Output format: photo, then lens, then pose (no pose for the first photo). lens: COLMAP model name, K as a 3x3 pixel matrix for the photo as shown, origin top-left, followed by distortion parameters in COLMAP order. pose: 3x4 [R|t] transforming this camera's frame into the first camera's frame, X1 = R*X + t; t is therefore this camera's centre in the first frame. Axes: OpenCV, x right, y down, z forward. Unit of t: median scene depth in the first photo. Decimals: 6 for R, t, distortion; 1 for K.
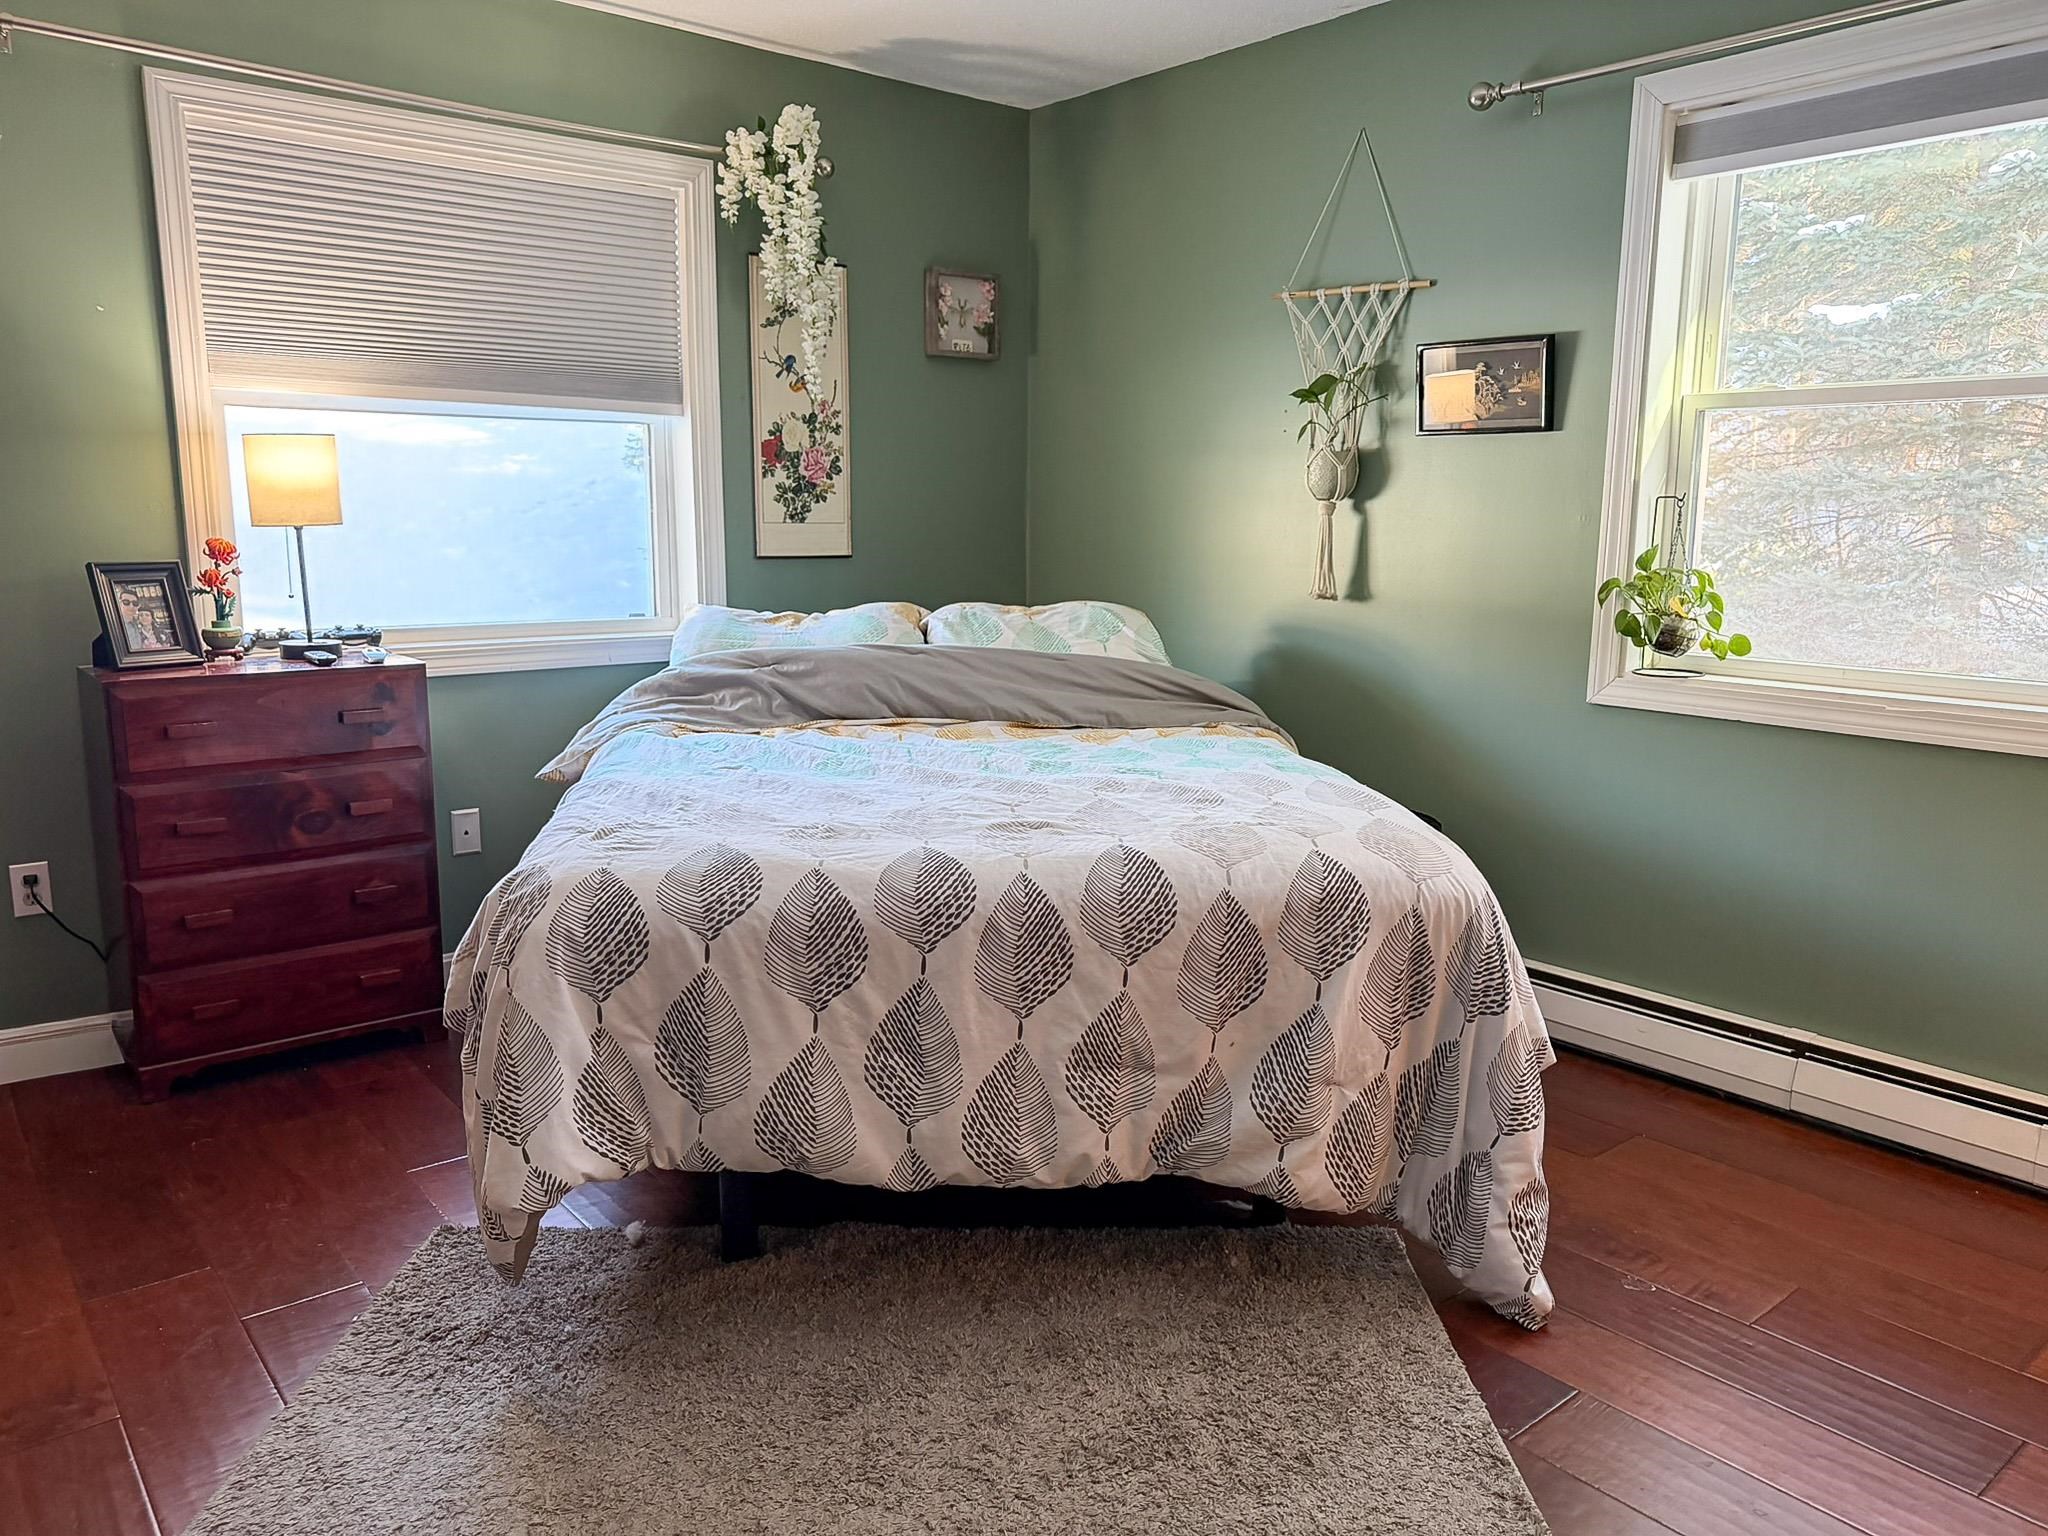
lens RADIAL K [[1461.9, 0, 1010.1], [0, 1461.9, 769.6], [0, 0, 1]] dist [0.016440, -0.052433]
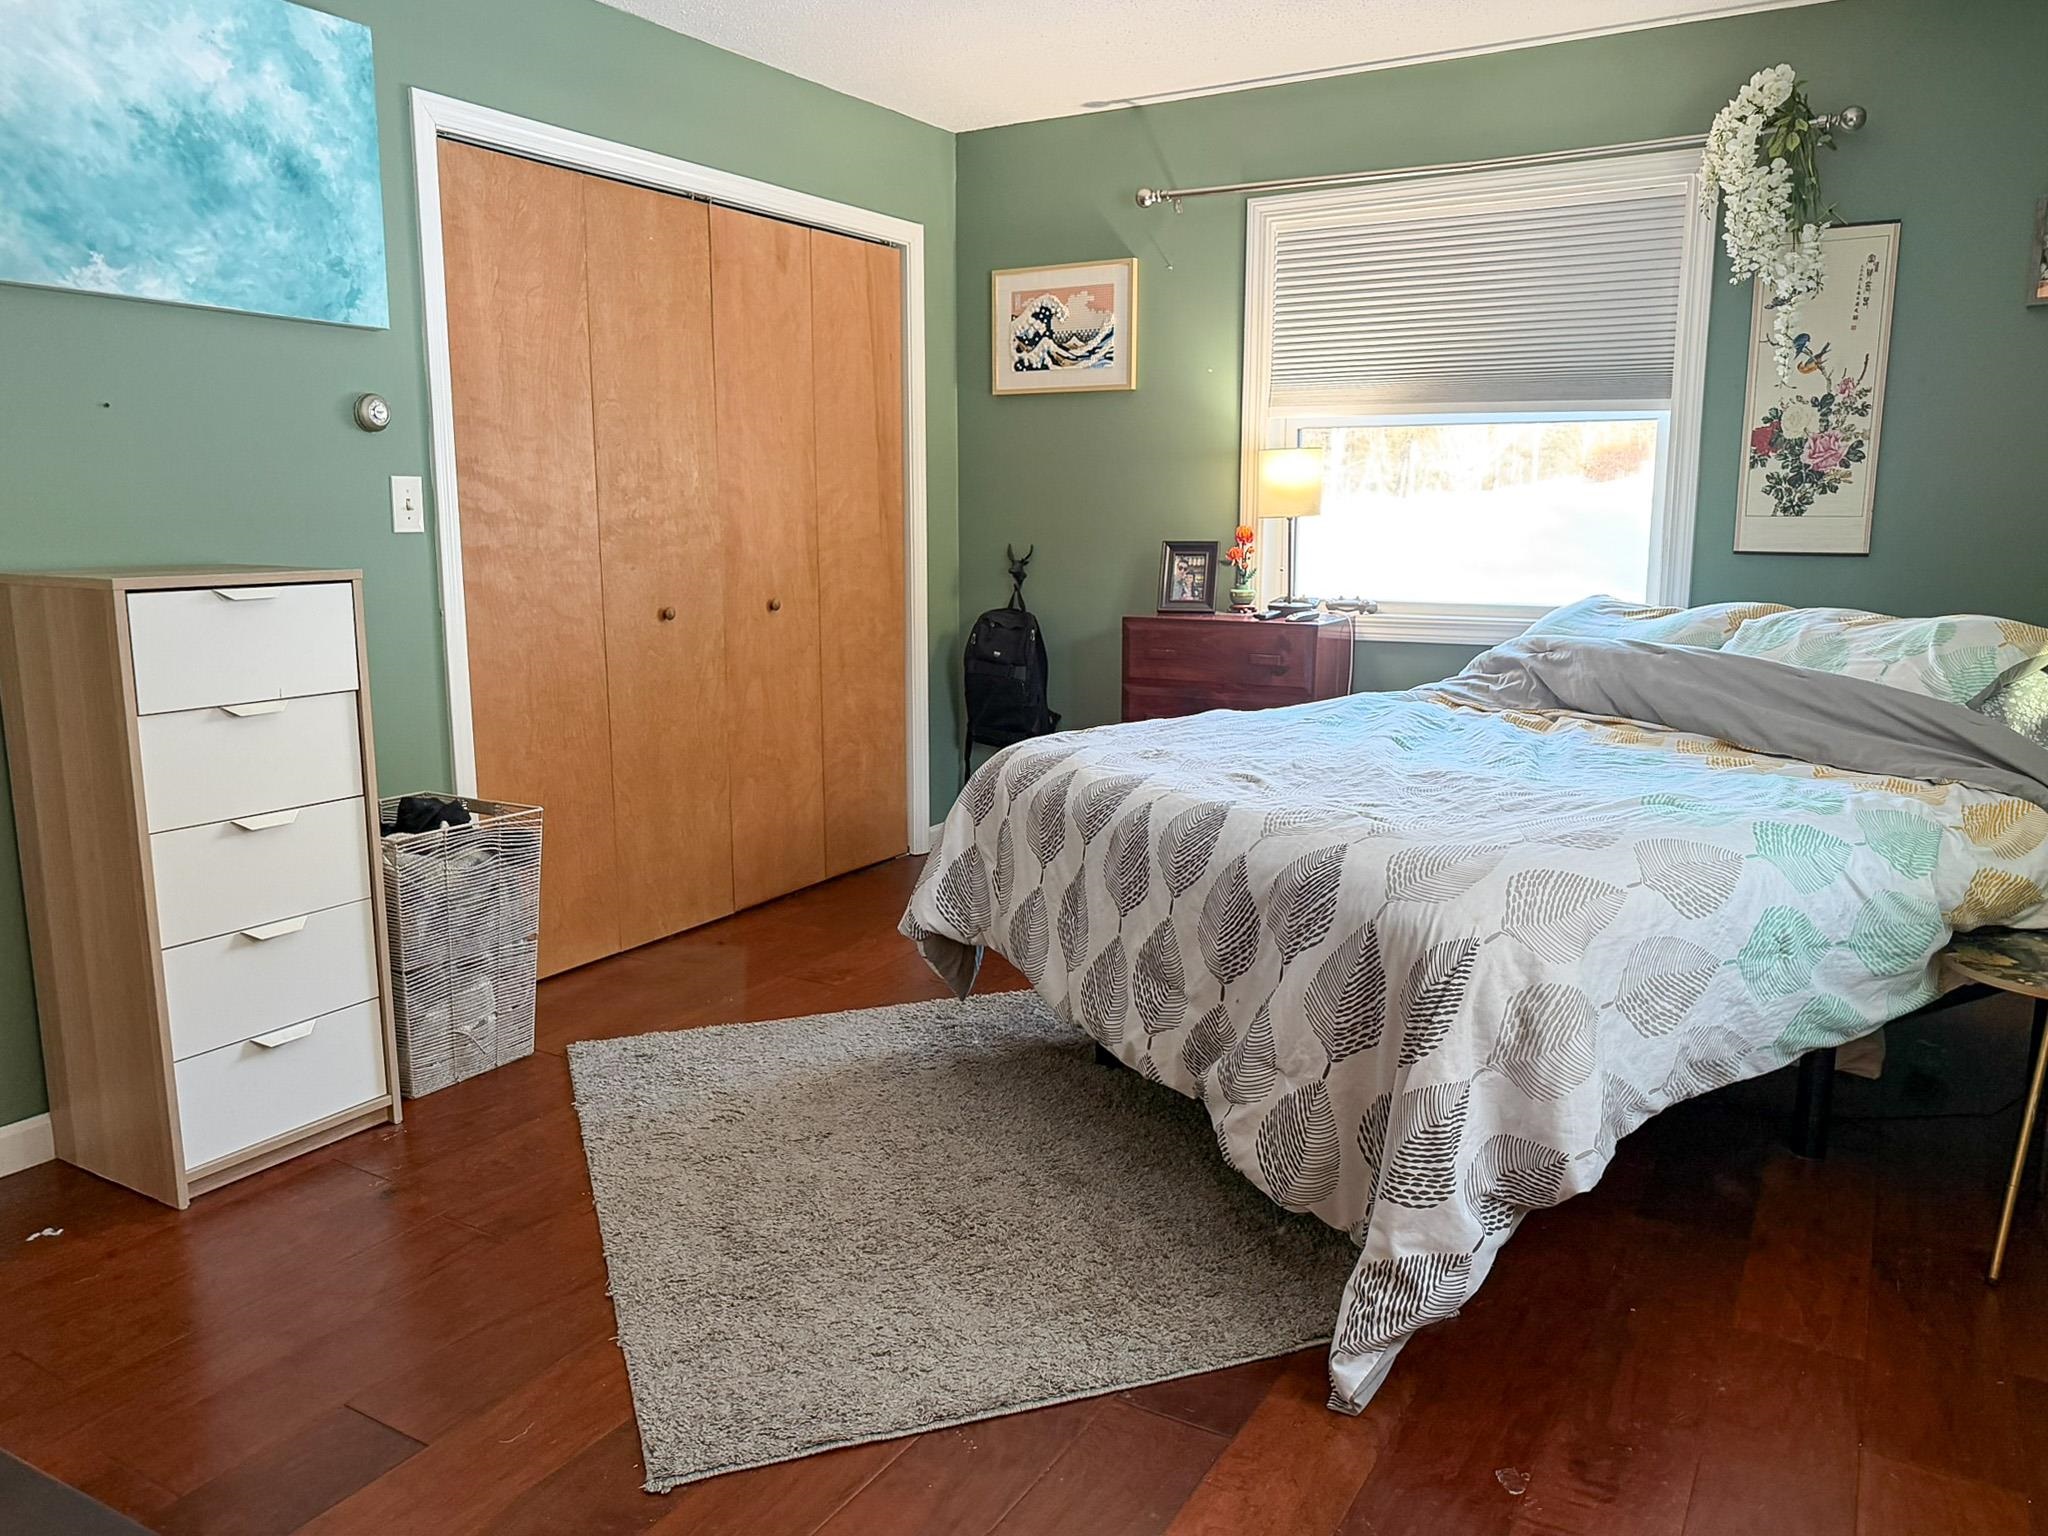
lens RADIAL K [[1461.9, 0, 1011.3], [0, 1461.9, 763.4], [0, 0, 1]] dist [0.016440, -0.052433]
pose [[0.337603, 0.154753, -0.928480, 0.575165], [-0.159191, 0.981571, 0.105718, -0.036750], [0.927730, 0.112115, 0.356017, 0.245239]]
